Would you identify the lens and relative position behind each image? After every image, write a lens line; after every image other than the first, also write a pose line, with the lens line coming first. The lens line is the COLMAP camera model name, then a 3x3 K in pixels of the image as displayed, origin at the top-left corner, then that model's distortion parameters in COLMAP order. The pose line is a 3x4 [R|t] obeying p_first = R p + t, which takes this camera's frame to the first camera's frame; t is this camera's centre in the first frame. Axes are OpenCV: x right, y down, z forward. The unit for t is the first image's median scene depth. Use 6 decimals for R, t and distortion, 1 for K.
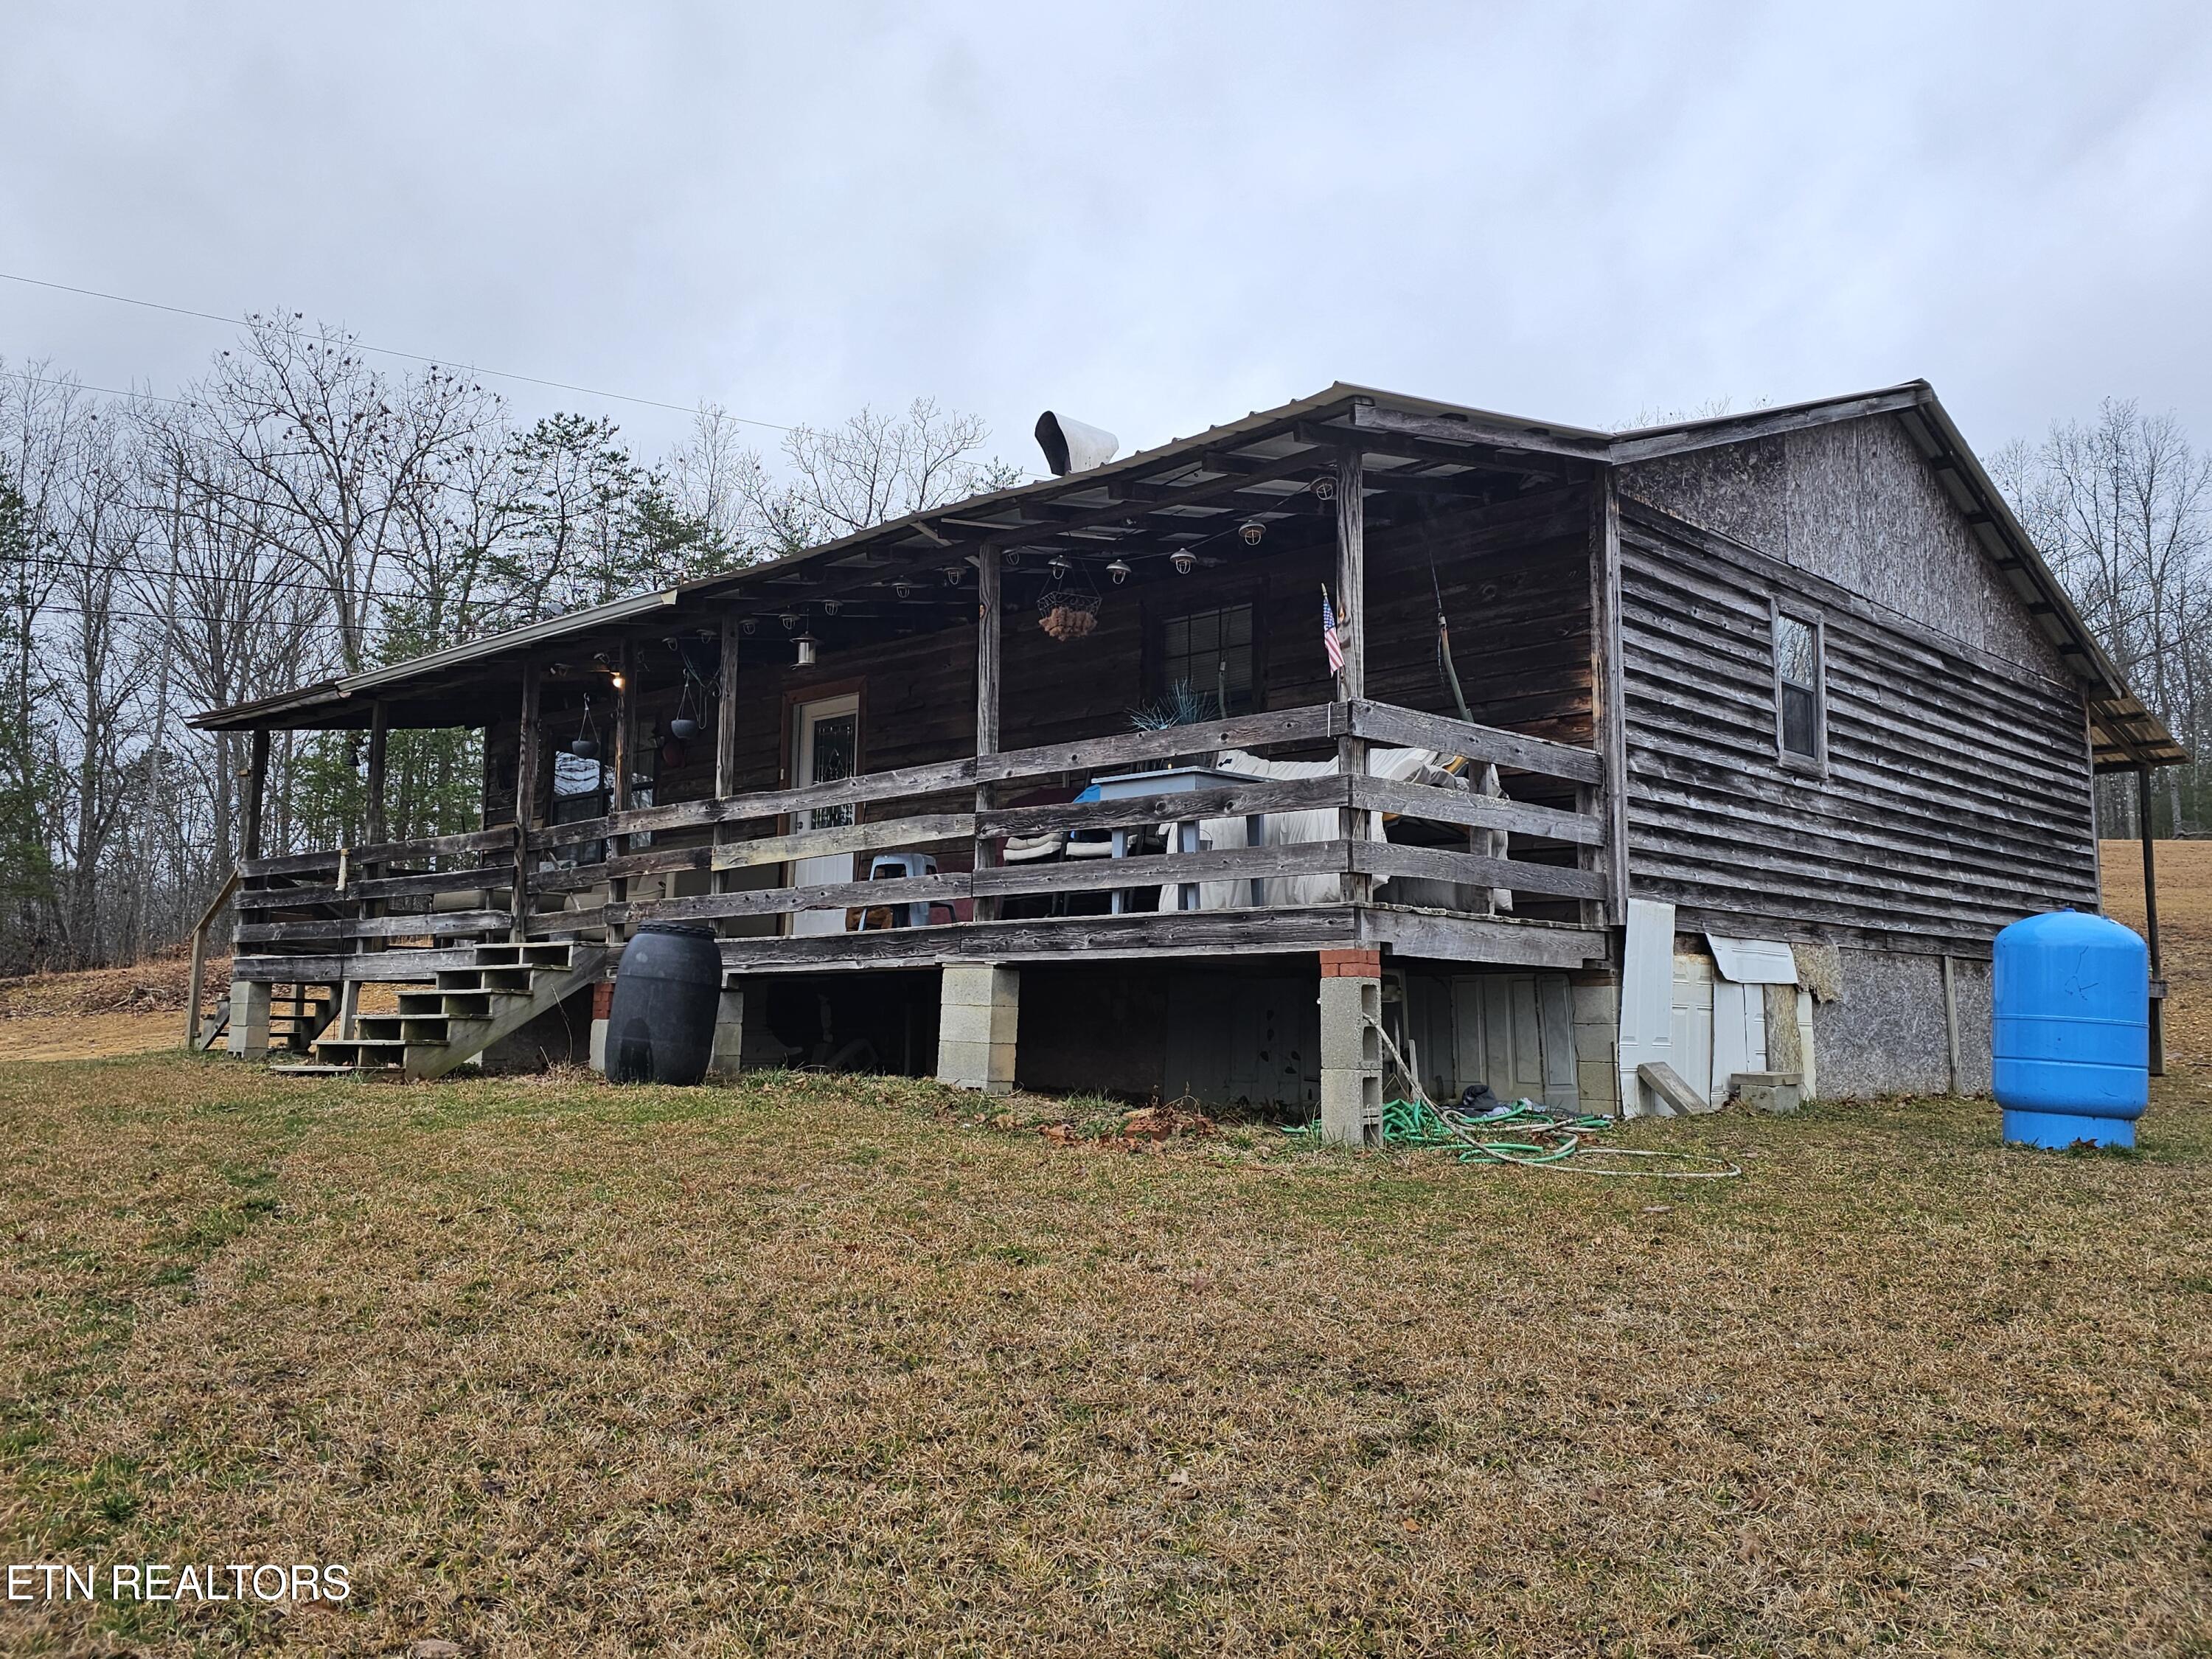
lens RADIAL K [[1768.9, 0, 1108.6], [0, 1768.9, 802.0], [0, 0, 1]] dist [0.068678, -0.096182]
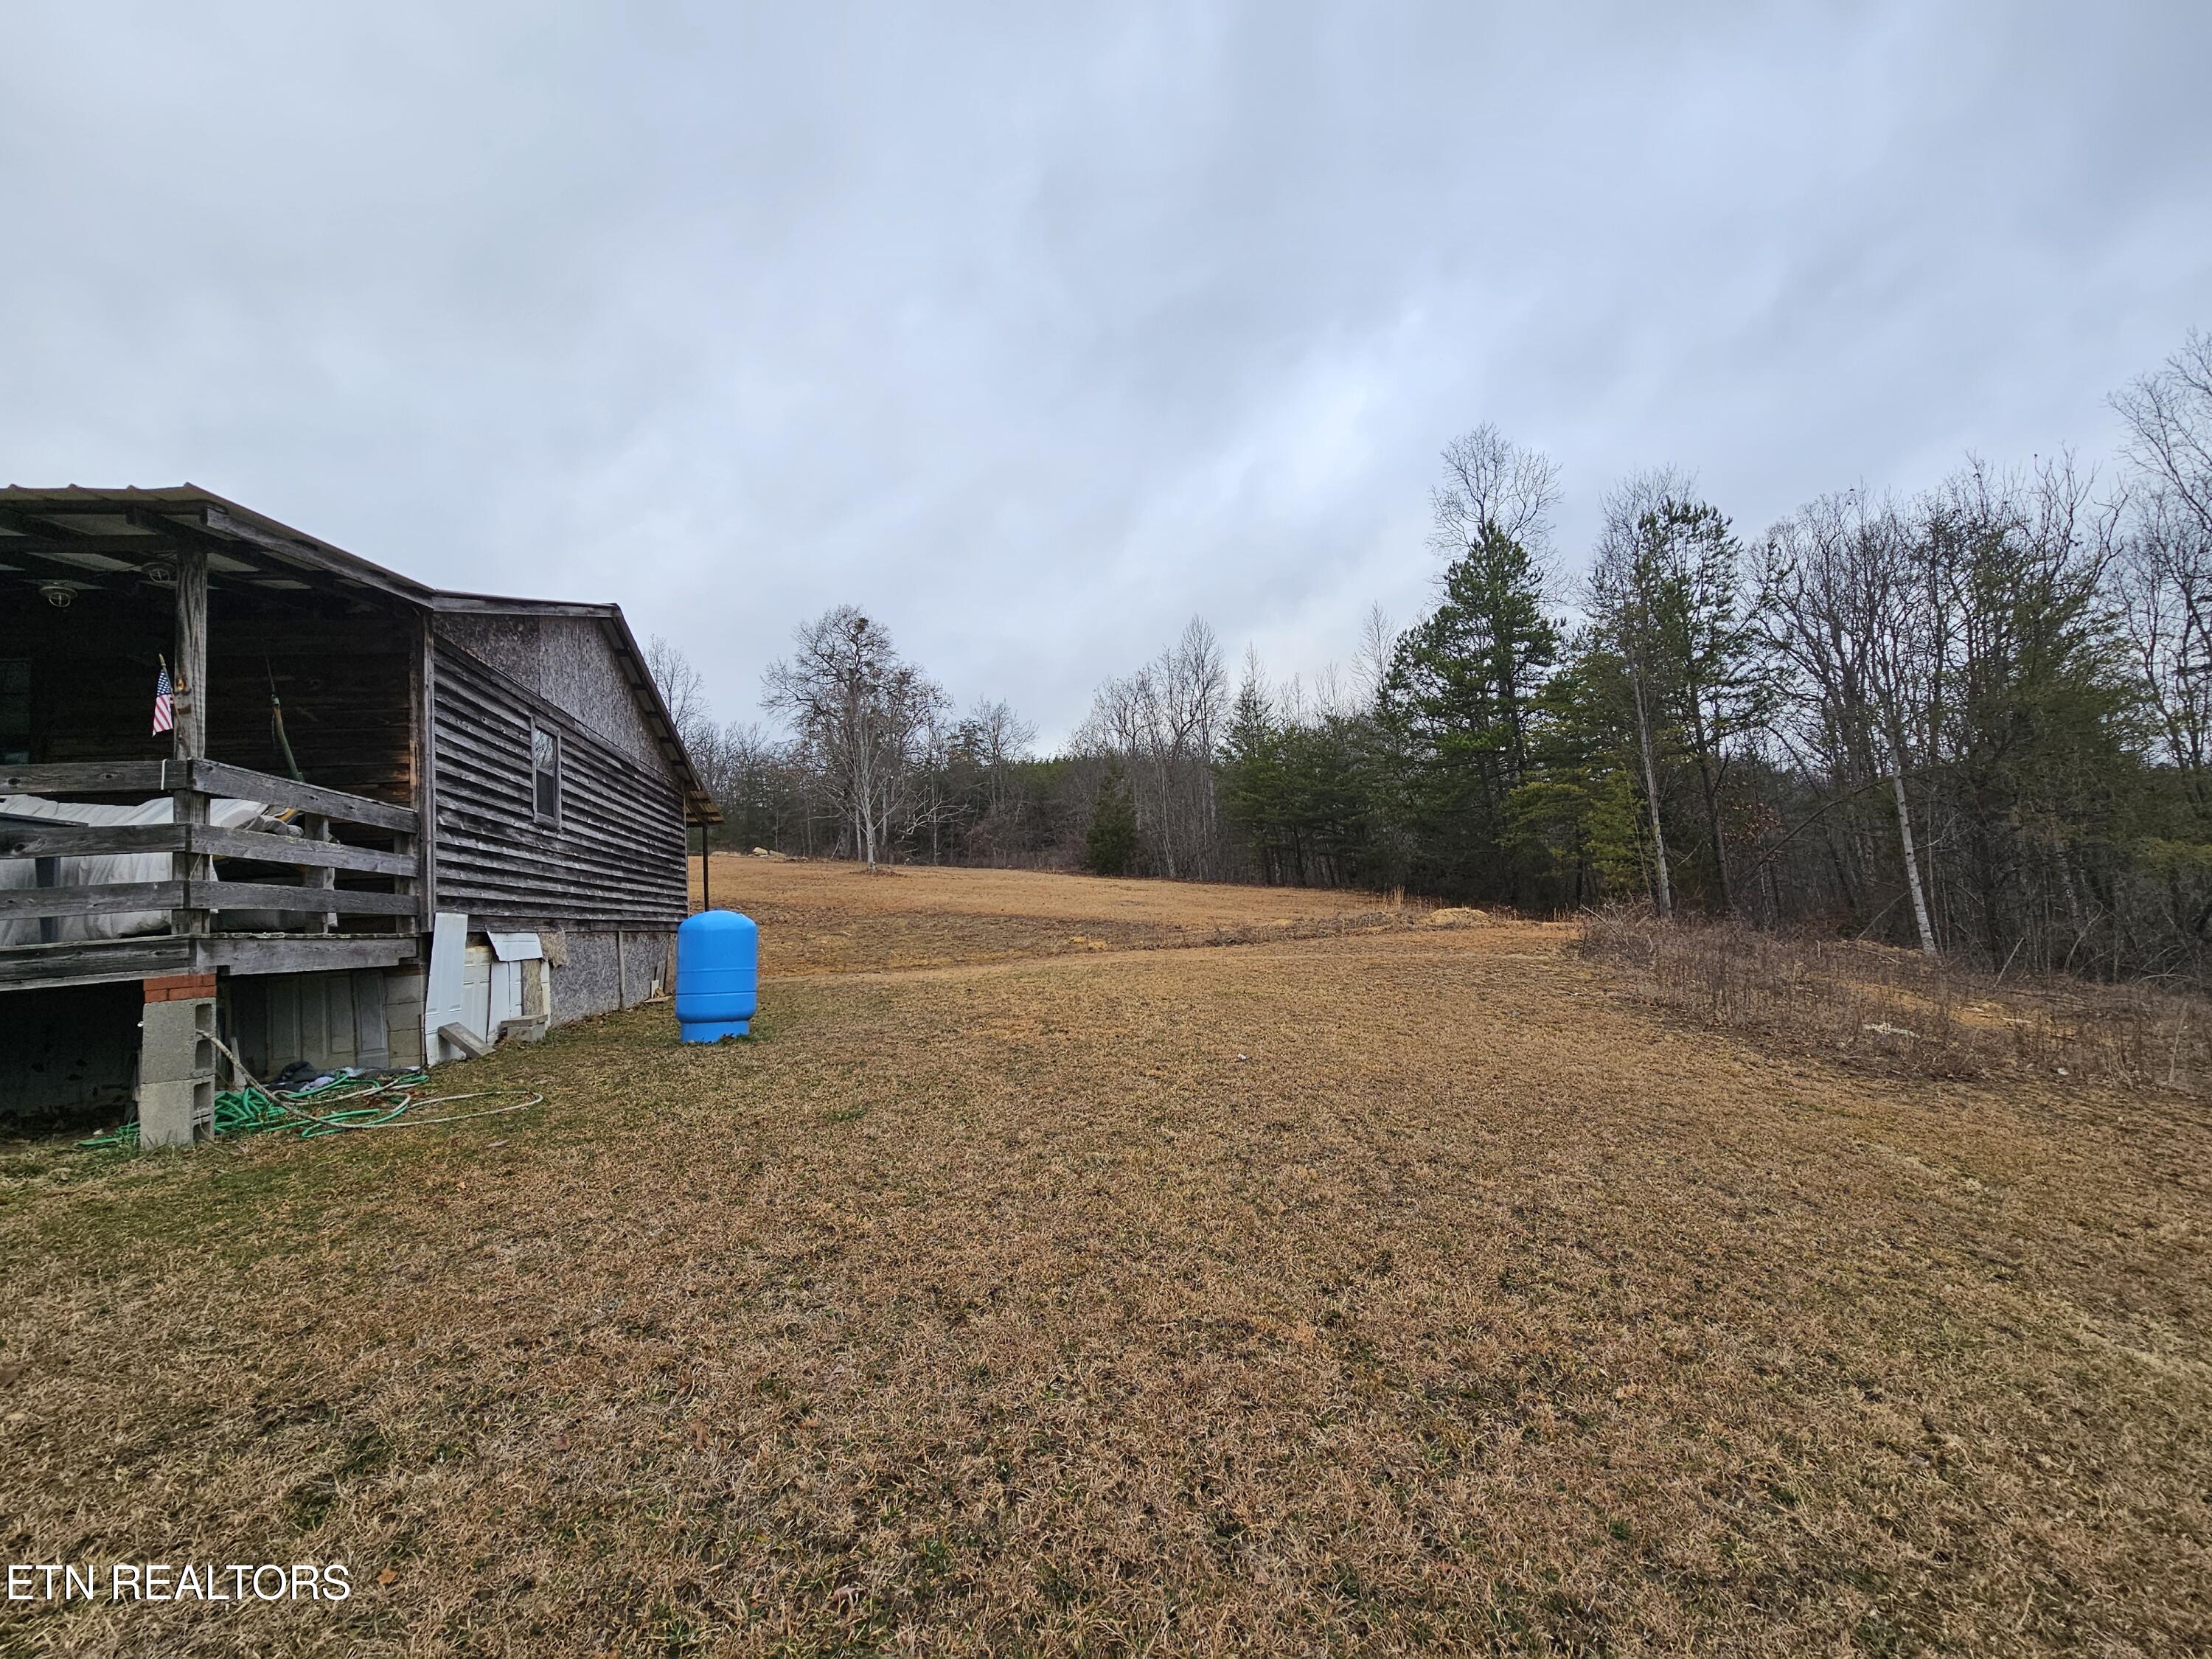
lens RADIAL K [[904.5, 0, 1108.0], [0, 904.5, 834.0], [0, 0, 1]] dist [-0.010414, 0.004153]
pose [[0.548602, 0.026305, 0.835670, -0.019764], [-0.026181, 0.999555, -0.014276, -0.013174], [-0.835674, -0.014047, 0.549047, 0.141623]]
